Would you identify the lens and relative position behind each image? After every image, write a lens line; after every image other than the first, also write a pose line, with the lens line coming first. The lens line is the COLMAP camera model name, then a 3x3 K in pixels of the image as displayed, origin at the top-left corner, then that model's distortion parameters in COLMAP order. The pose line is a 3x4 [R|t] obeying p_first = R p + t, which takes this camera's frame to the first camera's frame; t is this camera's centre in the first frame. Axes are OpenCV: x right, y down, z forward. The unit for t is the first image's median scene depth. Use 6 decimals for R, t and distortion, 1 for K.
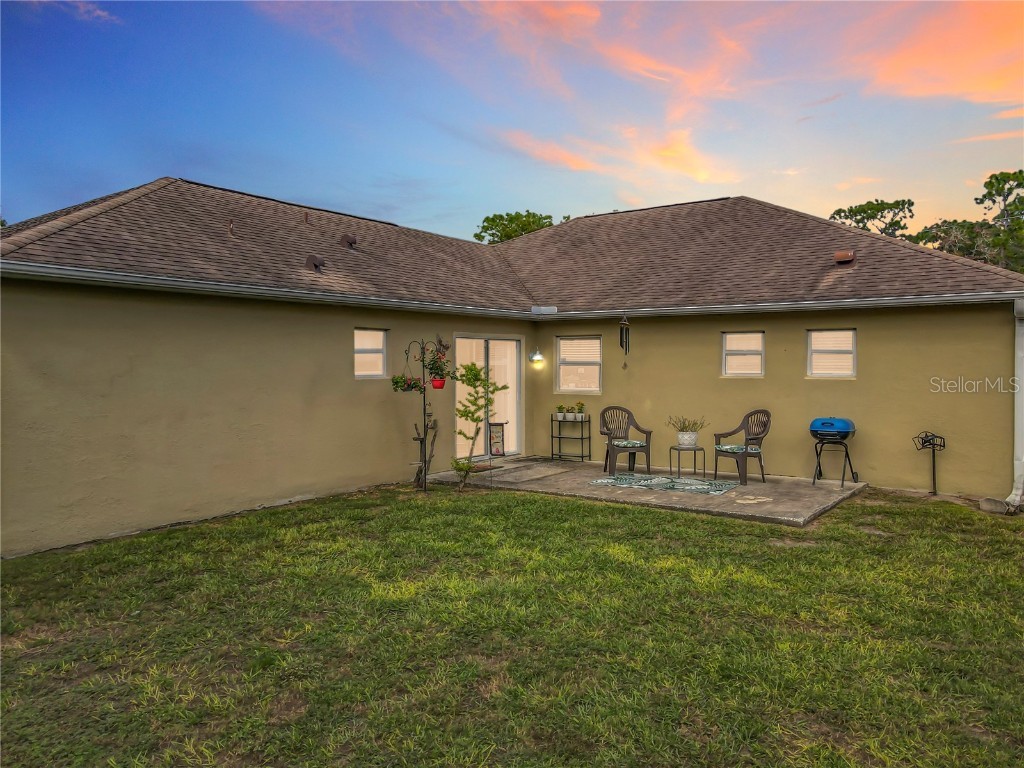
lens RADIAL K [[765.7, 0, 512.0], [0, 765.7, 384.0], [0, 0, 1]] dist [0.004409, 0.004403]
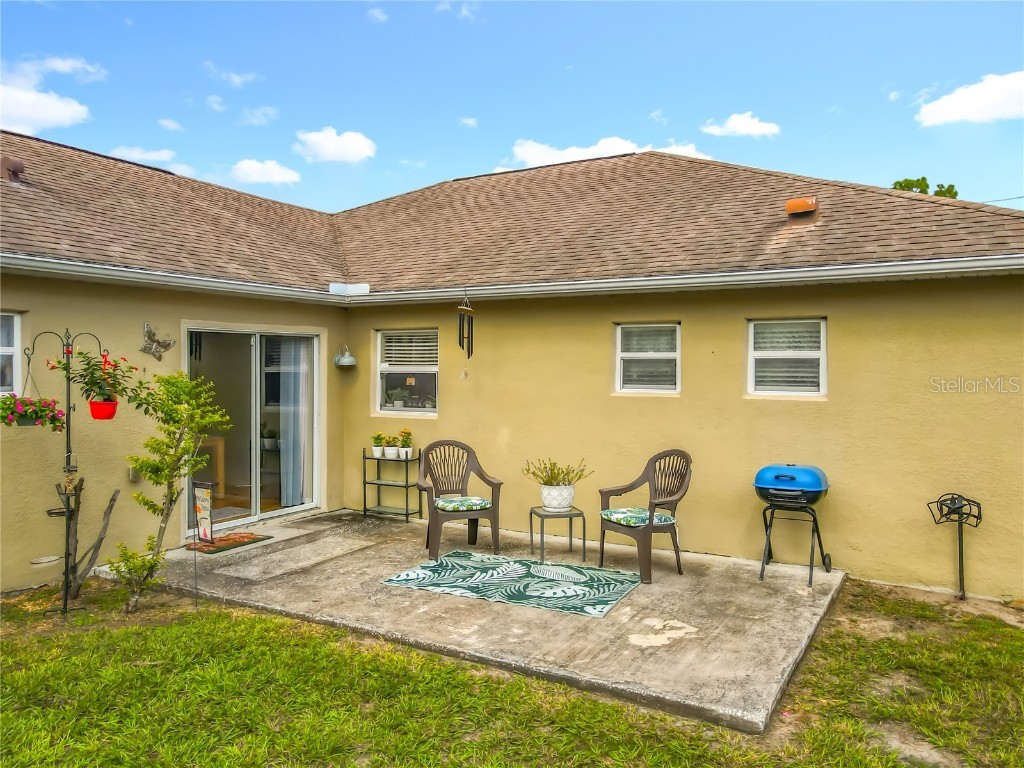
lens RADIAL K [[762.0, 0, 504.9], [0, 762.0, 382.6], [0, 0, 1]] dist [0.011072, 0.005525]
pose [[0.995504, 0.000677, 0.094719, 0.131882], [-0.000244, 0.999989, -0.004580, -0.016807], [-0.094721, 0.004537, 0.995494, 0.405316]]
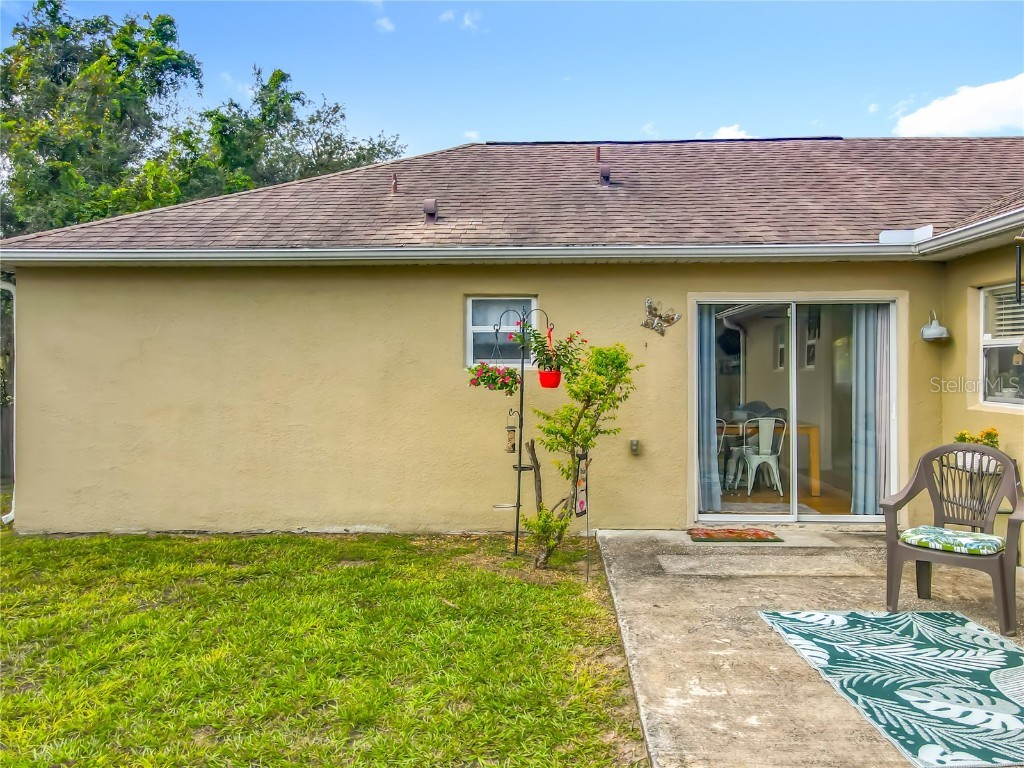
lens RADIAL K [[791.8, 0, 511.6], [0, 791.8, 354.4], [0, 0, 1]] dist [0.002322, 0.001738]
pose [[0.536199, -0.010071, -0.844032, 0.388331], [-0.021188, 0.999453, -0.025386, -0.003160], [0.843826, 0.031495, 0.535692, 0.606680]]
